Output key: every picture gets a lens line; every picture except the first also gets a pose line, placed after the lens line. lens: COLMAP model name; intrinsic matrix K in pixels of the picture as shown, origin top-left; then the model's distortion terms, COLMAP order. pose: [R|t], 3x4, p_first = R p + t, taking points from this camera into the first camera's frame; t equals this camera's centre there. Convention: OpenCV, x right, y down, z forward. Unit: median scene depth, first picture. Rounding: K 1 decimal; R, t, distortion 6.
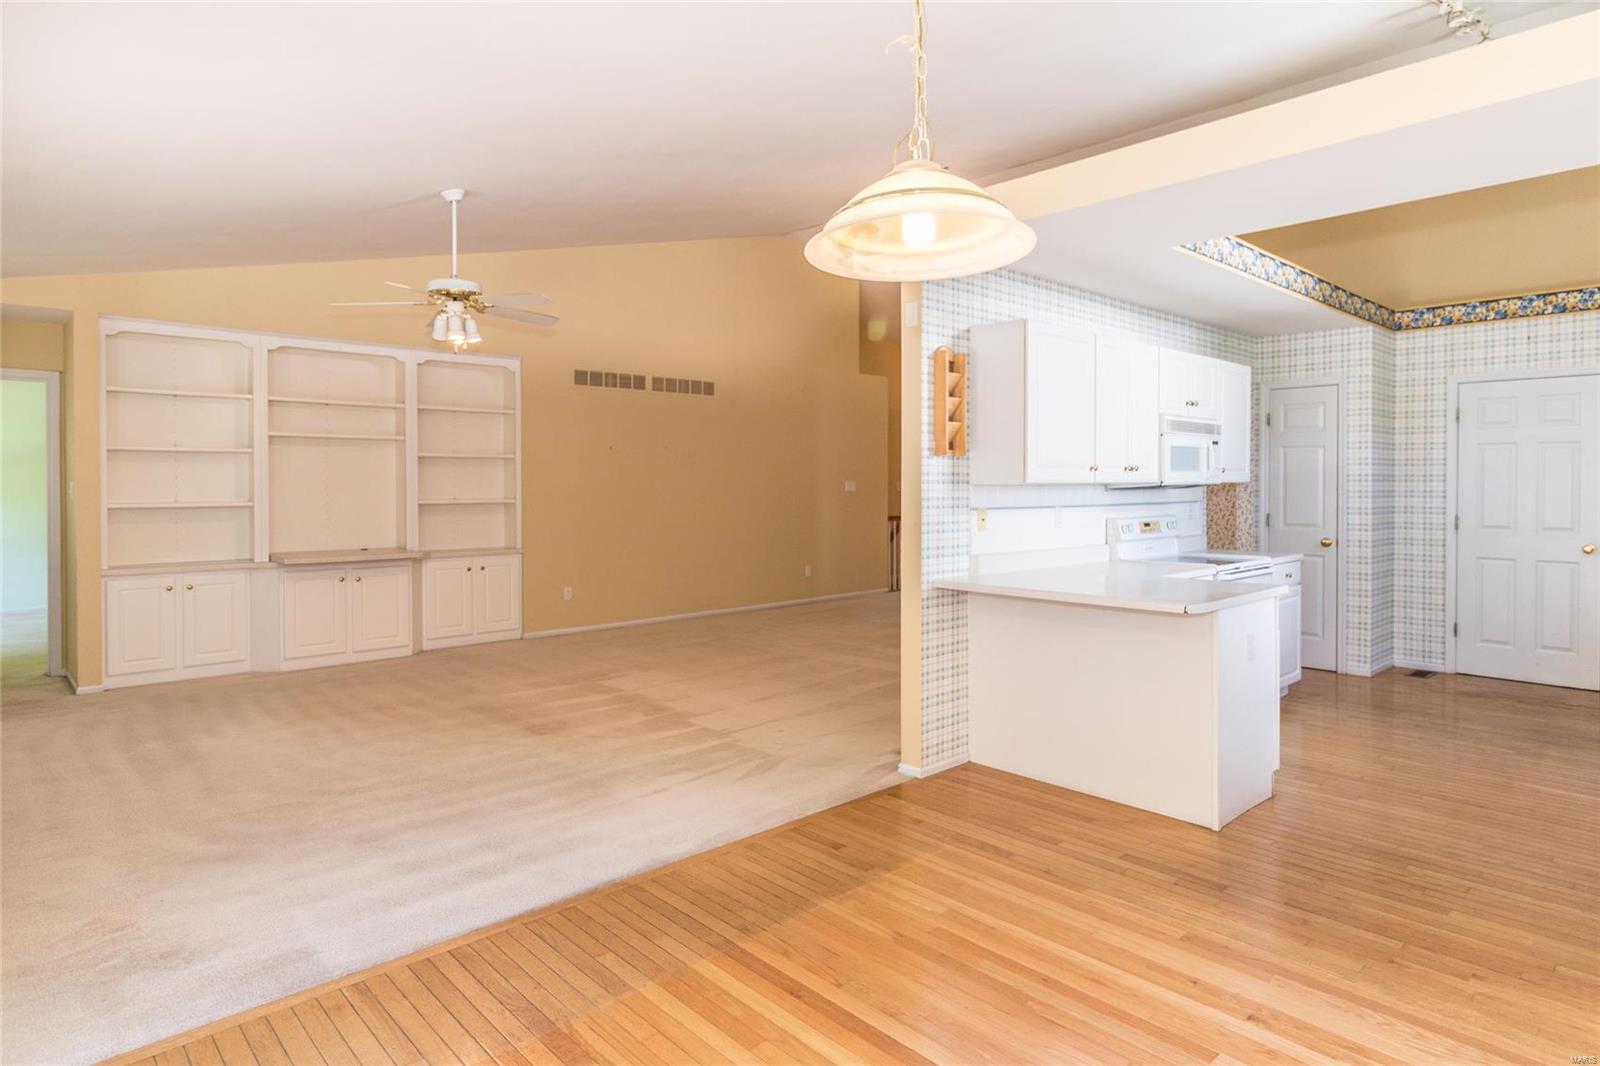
lens RADIAL K [[912.2, 0, 801.2], [0, 912.2, 502.9], [0, 0, 1]] dist [0.018811, 0.000398]
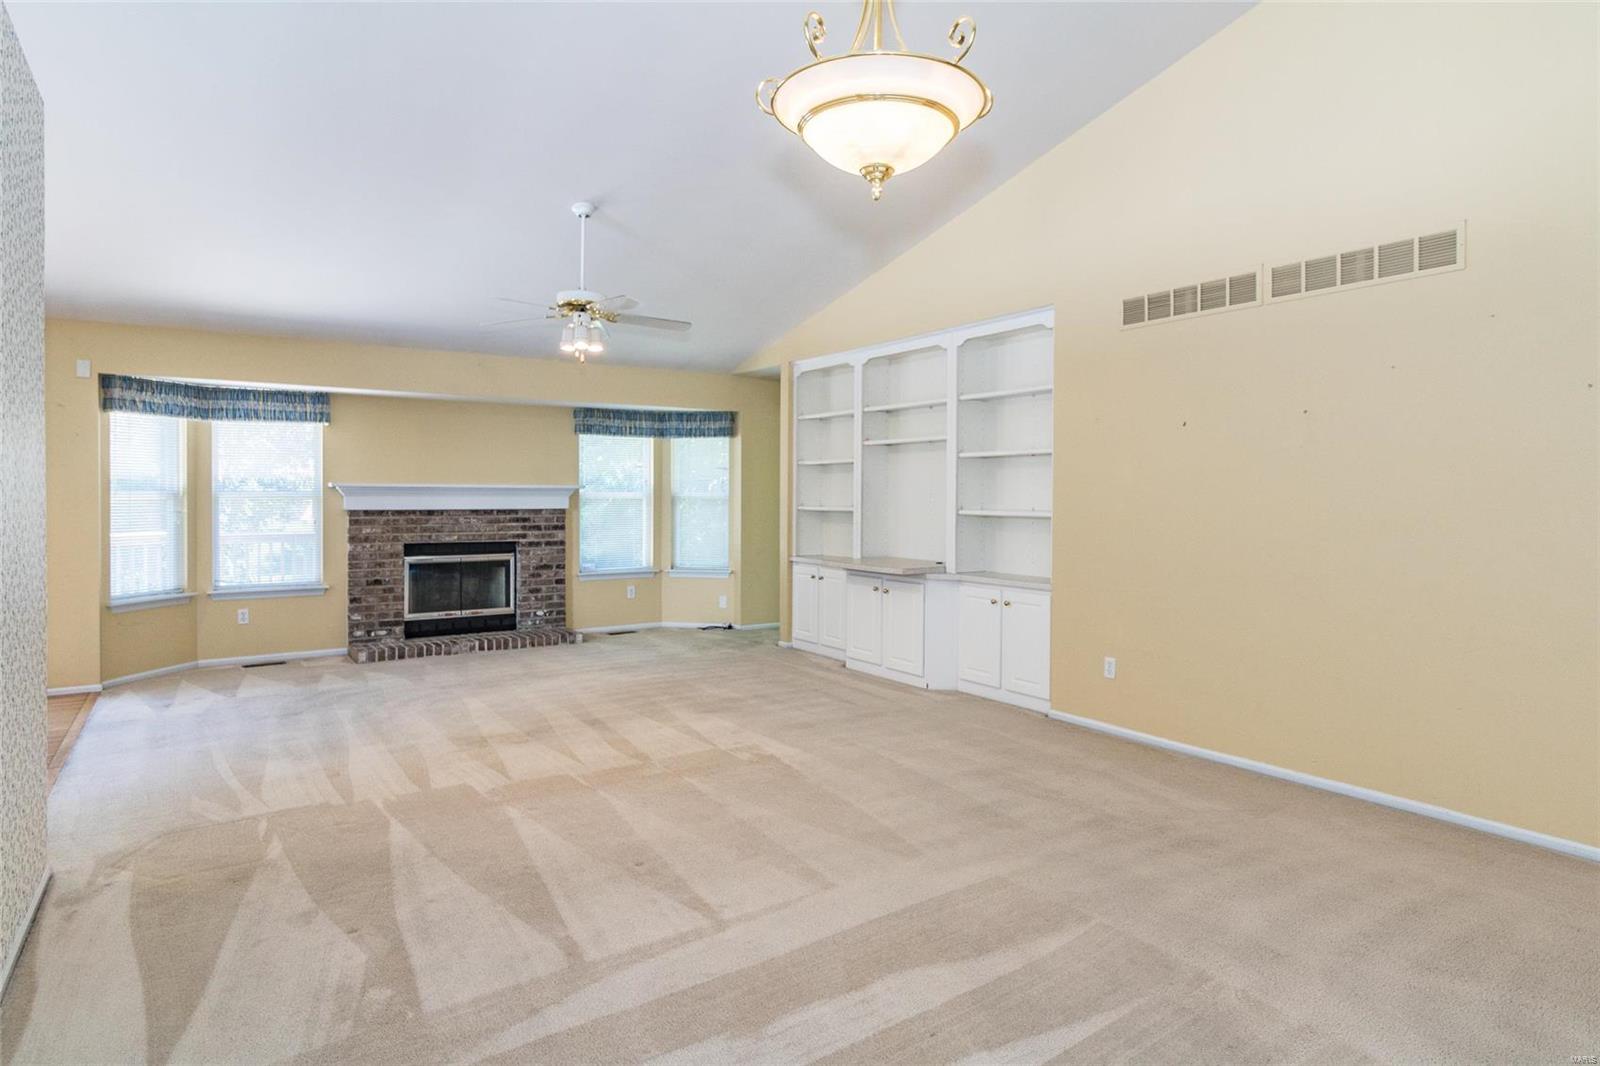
lens RADIAL K [[912.2, 0, 801.2], [0, 912.2, 502.9], [0, 0, 1]] dist [0.018811, 0.000398]
pose [[-0.160367, 0.004612, -0.987047, 0.616402], [-0.027438, 0.999582, 0.009129, -0.018774], [0.986676, 0.028546, -0.160174, 1.422819]]
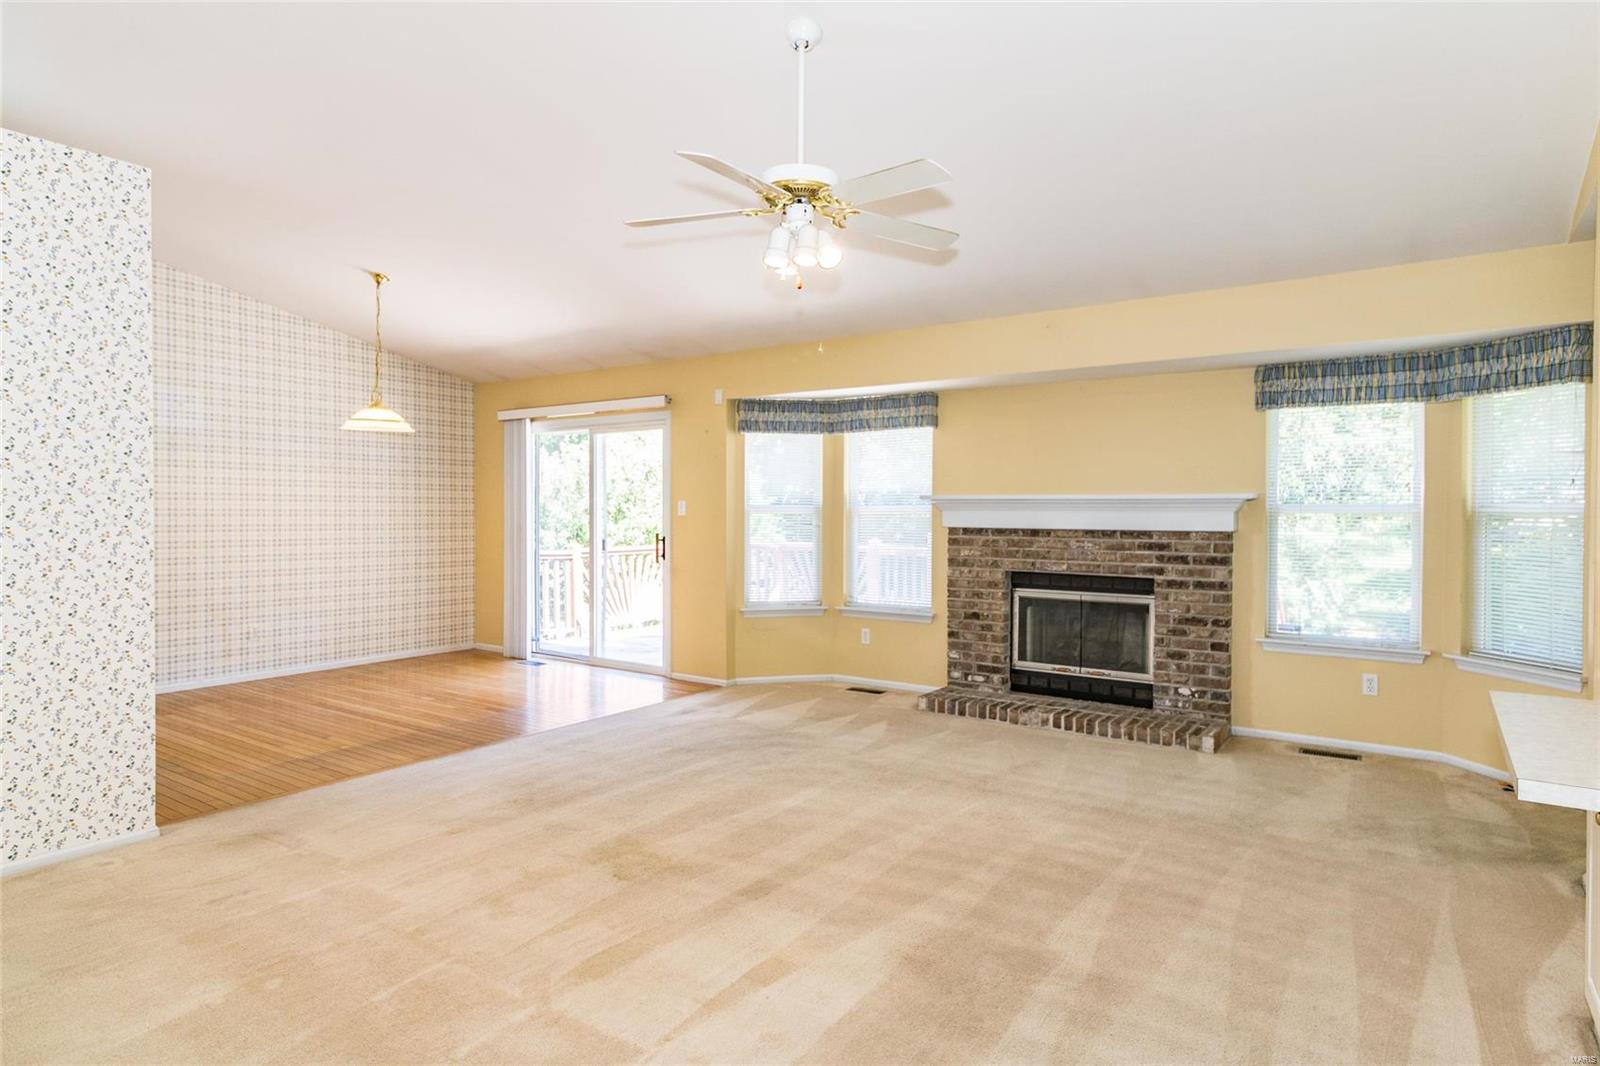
lens RADIAL K [[893.4, 0, 808.0], [0, 893.4, 518.0], [0, 0, 1]] dist [0.001202, 0.000621]
pose [[-0.974280, -0.005552, -0.225274, -0.238492], [-0.012949, 0.999424, 0.031371, -0.021999], [0.224970, 0.033481, -0.973790, 1.607326]]
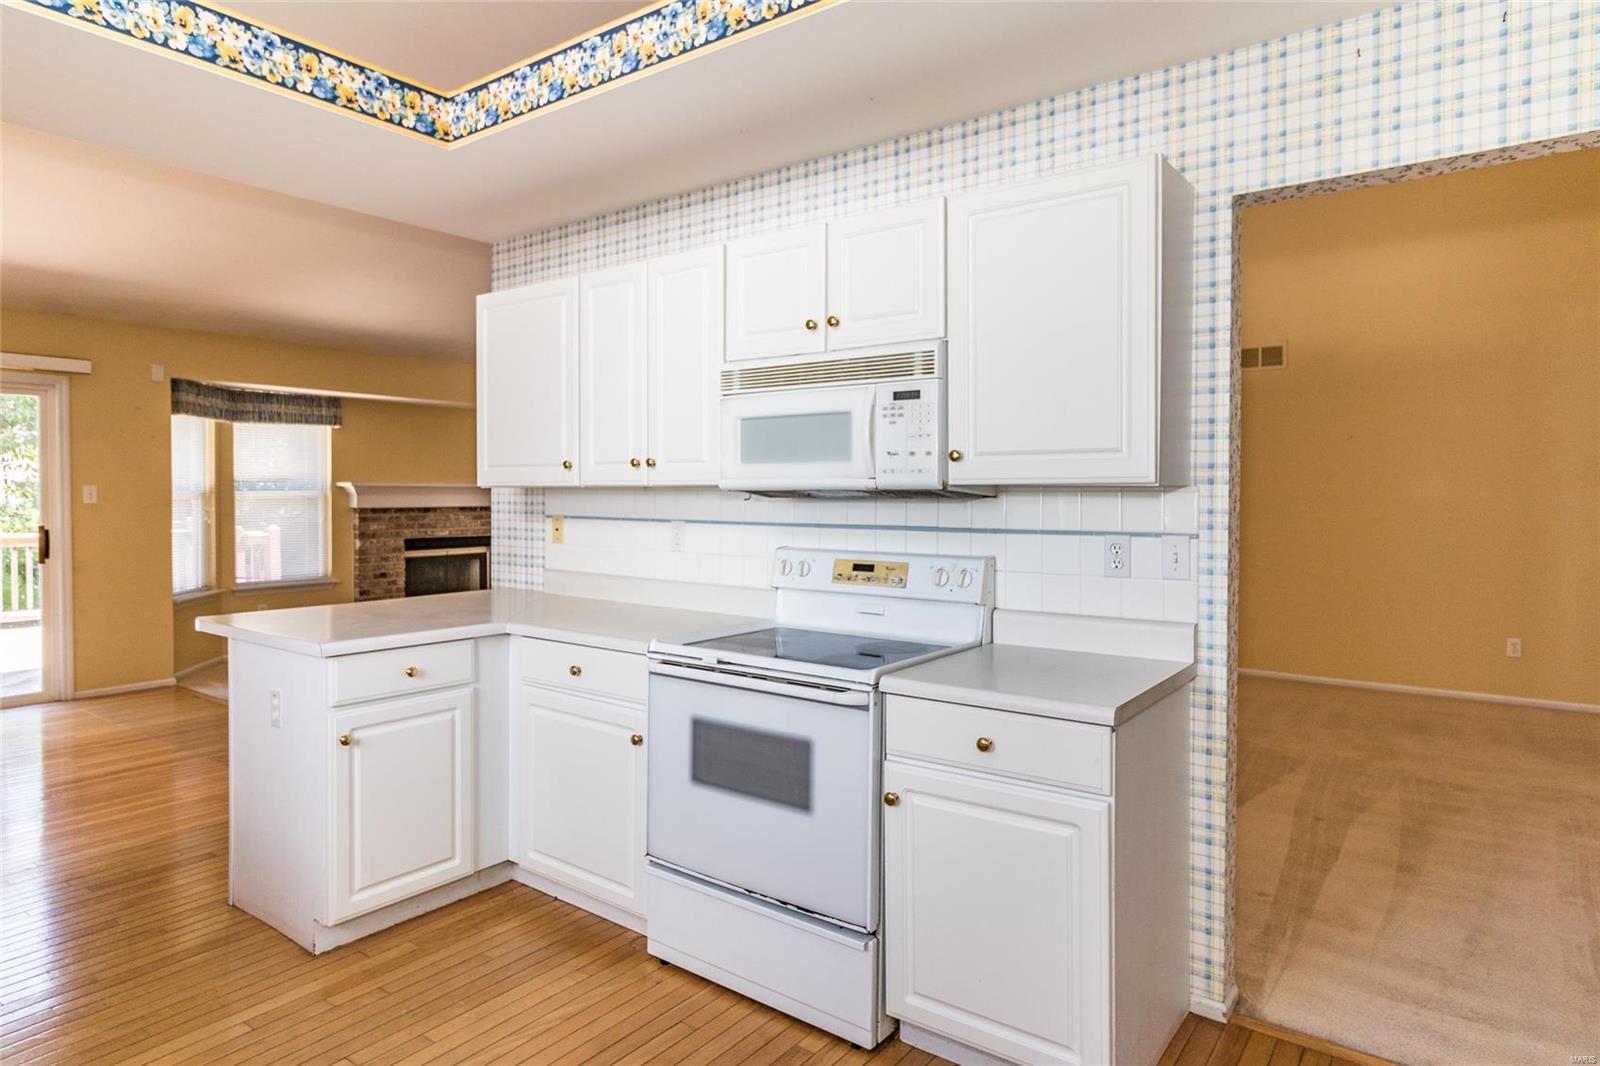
lens RADIAL K [[912.2, 0, 801.2], [0, 912.2, 502.9], [0, 0, 1]] dist [0.018811, 0.000398]
pose [[0.181584, 0.009510, -0.983329, 0.948514], [-0.024882, 0.999678, 0.005073, -0.009748], [0.983061, 0.023546, 0.181762, 0.941313]]
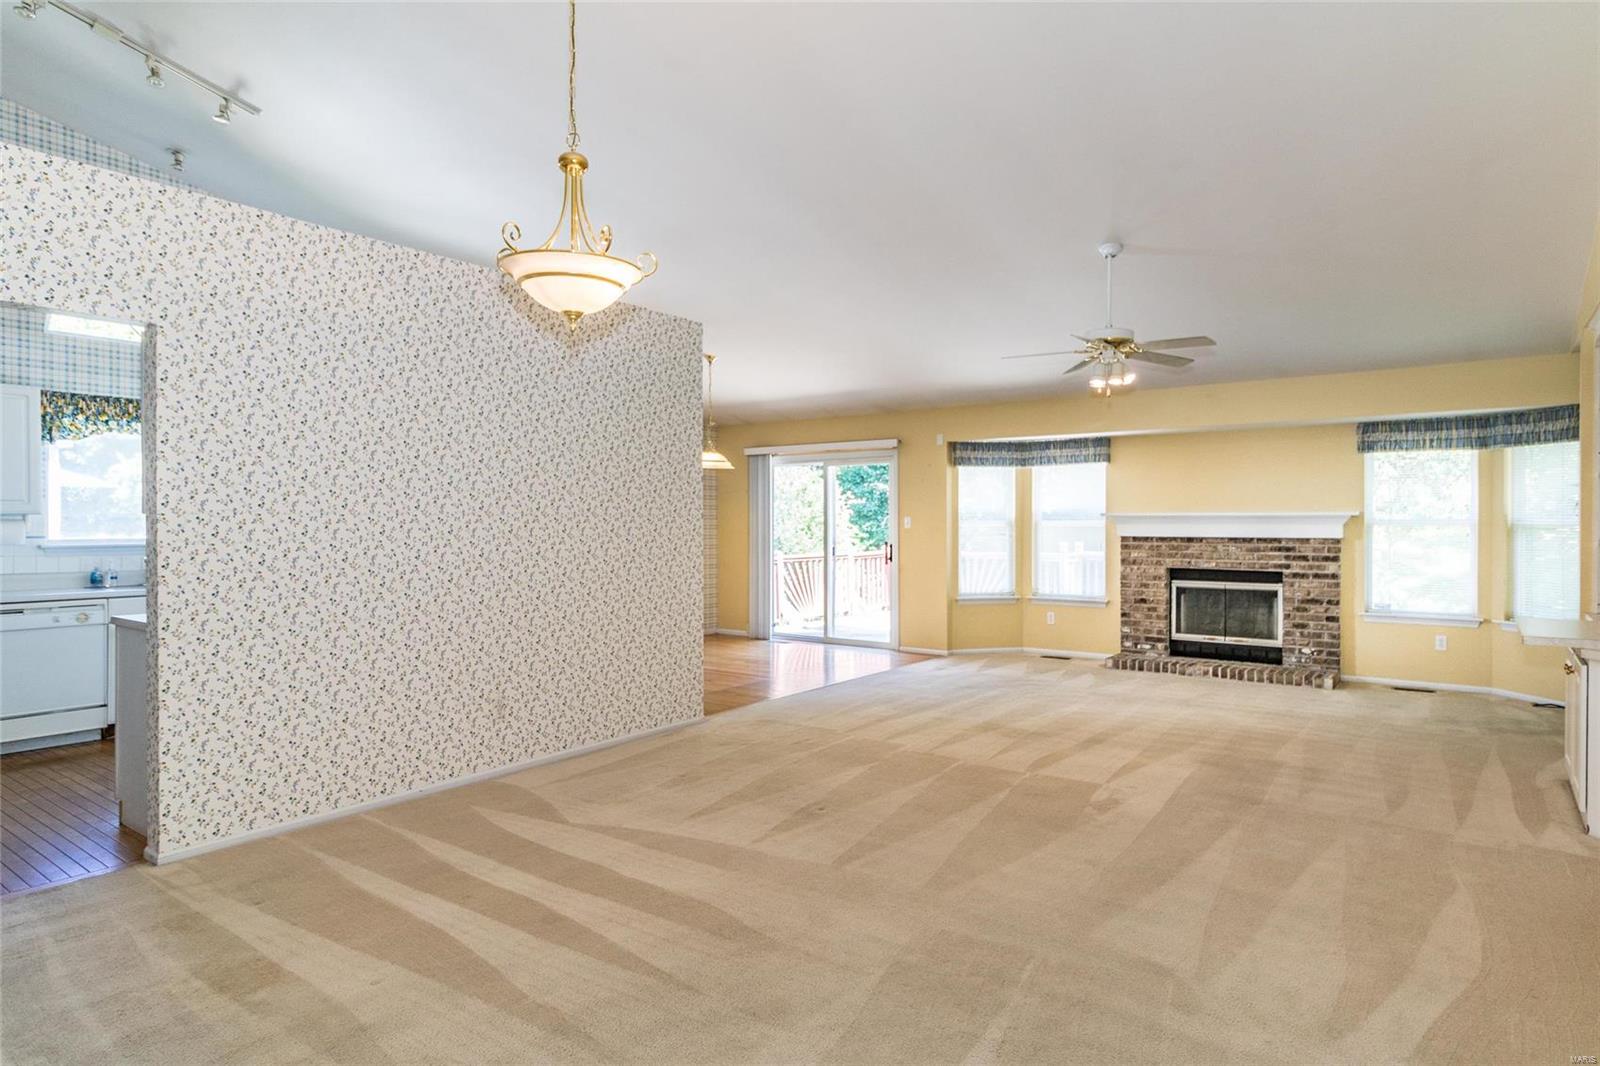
lens RADIAL K [[897.0, 0, 804.3], [0, 897.0, 525.2], [0, 0, 1]] dist [-0.007533, 0.001487]
pose [[-0.982075, -0.003417, -0.188461, 0.181635], [-0.008410, 0.999634, 0.025702, -0.031954], [0.188304, 0.026826, -0.981744, 1.979351]]
